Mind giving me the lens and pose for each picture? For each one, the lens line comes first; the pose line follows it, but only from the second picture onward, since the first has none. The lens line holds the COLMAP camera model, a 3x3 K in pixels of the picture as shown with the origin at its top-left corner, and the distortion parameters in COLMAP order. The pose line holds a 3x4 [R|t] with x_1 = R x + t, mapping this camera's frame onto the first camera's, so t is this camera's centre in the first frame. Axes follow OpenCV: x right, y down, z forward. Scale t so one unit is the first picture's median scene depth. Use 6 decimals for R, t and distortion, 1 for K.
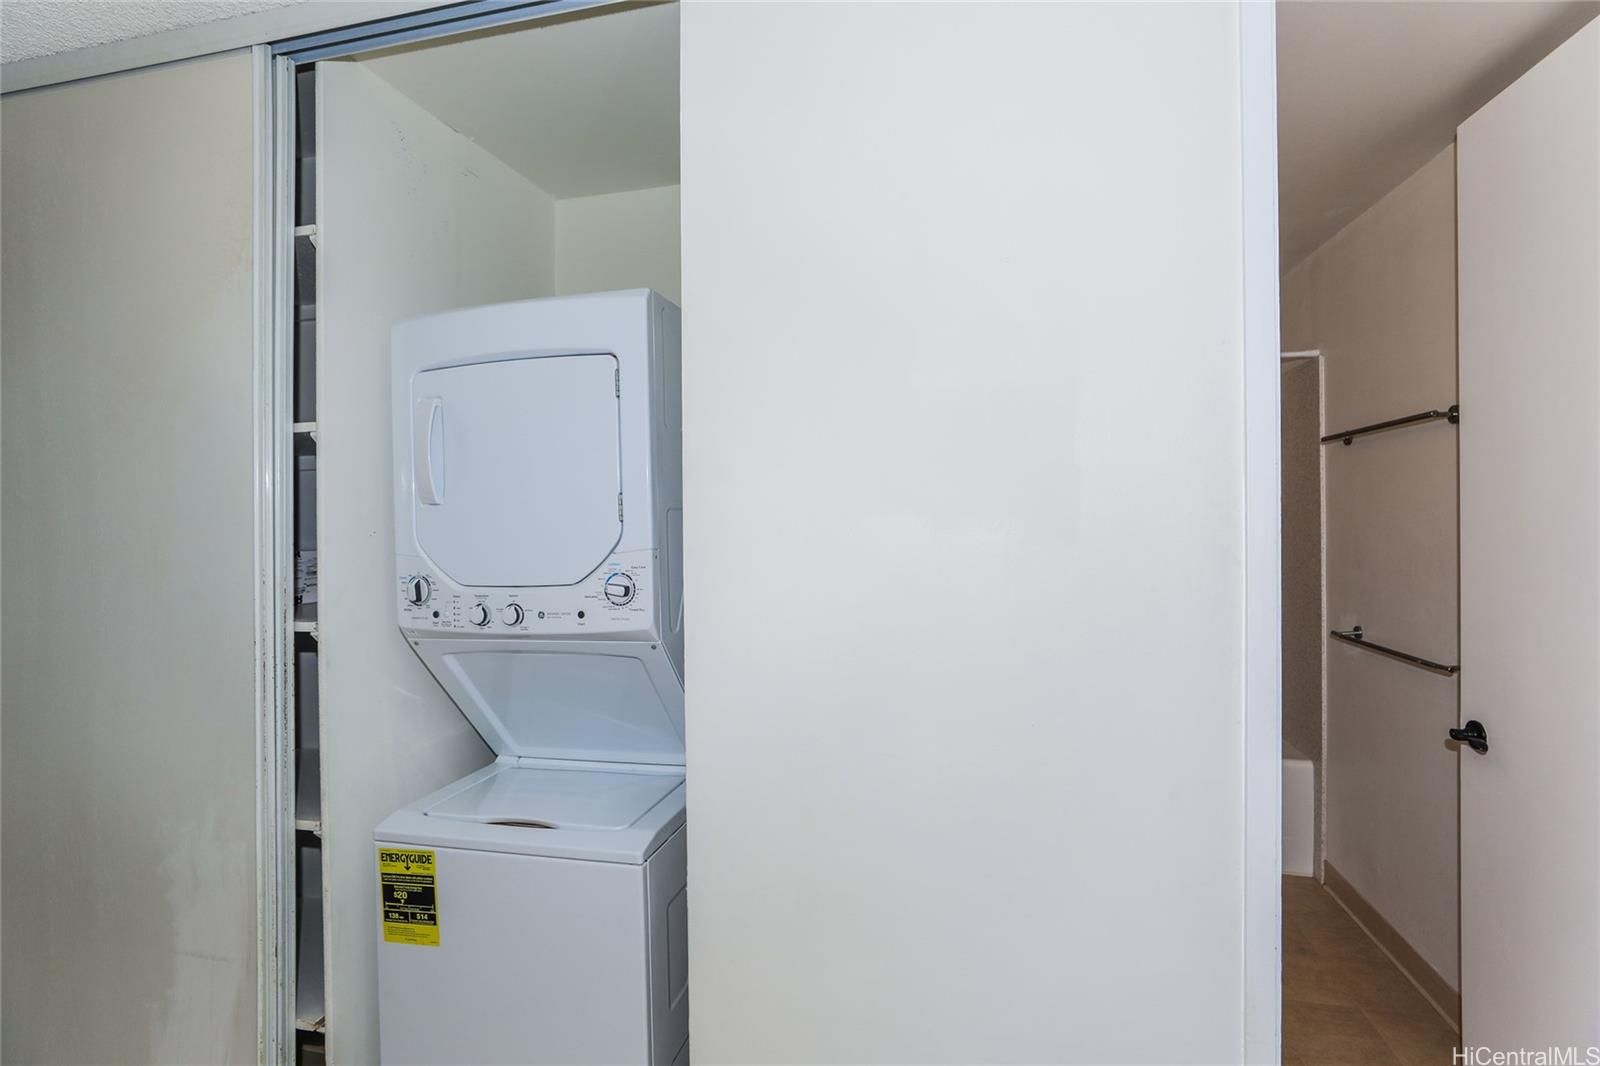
lens RADIAL K [[707.1, 0, 806.5], [0, 707.1, 545.5], [0, 0, 1]] dist [-0.025897, 0.013768]
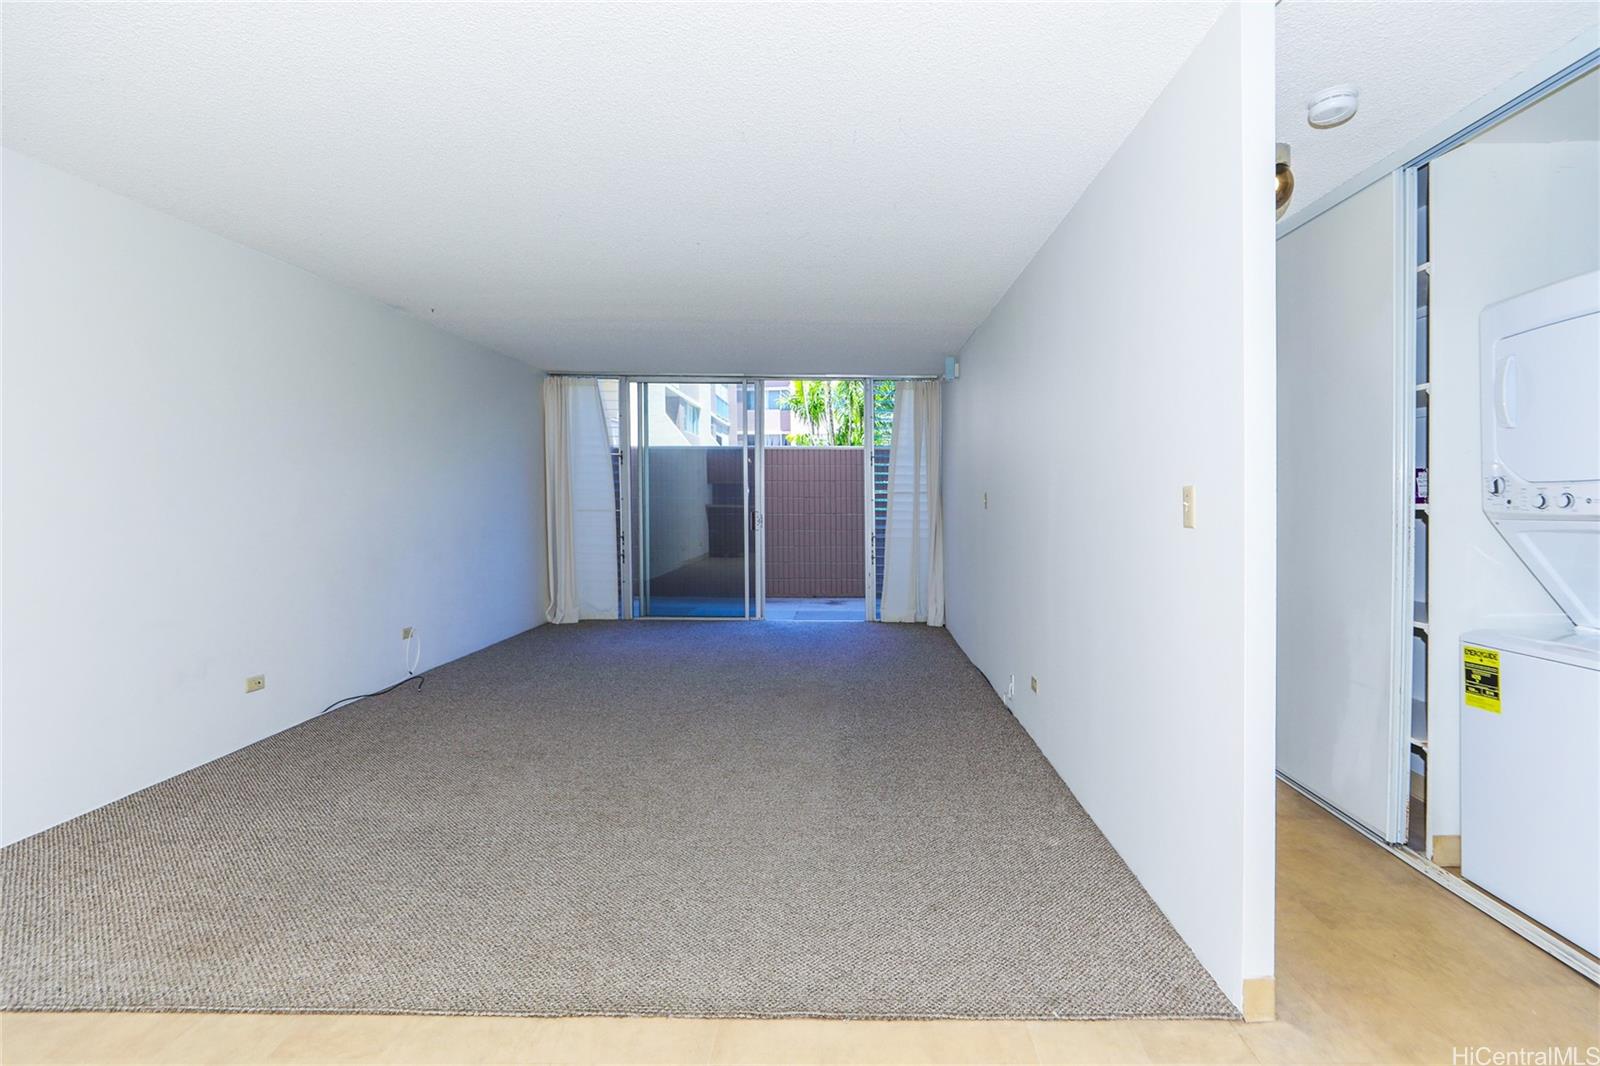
lens RADIAL K [[745.3, 0, 851.9], [0, 745.3, 499.9], [0, 0, 1]] dist [-0.048635, 0.014359]
pose [[0.246679, 0.013554, -0.969002, 0.623146], [-0.003075, 0.999908, 0.013204, 0.079821], [0.969092, -0.000278, 0.246698, -0.738249]]
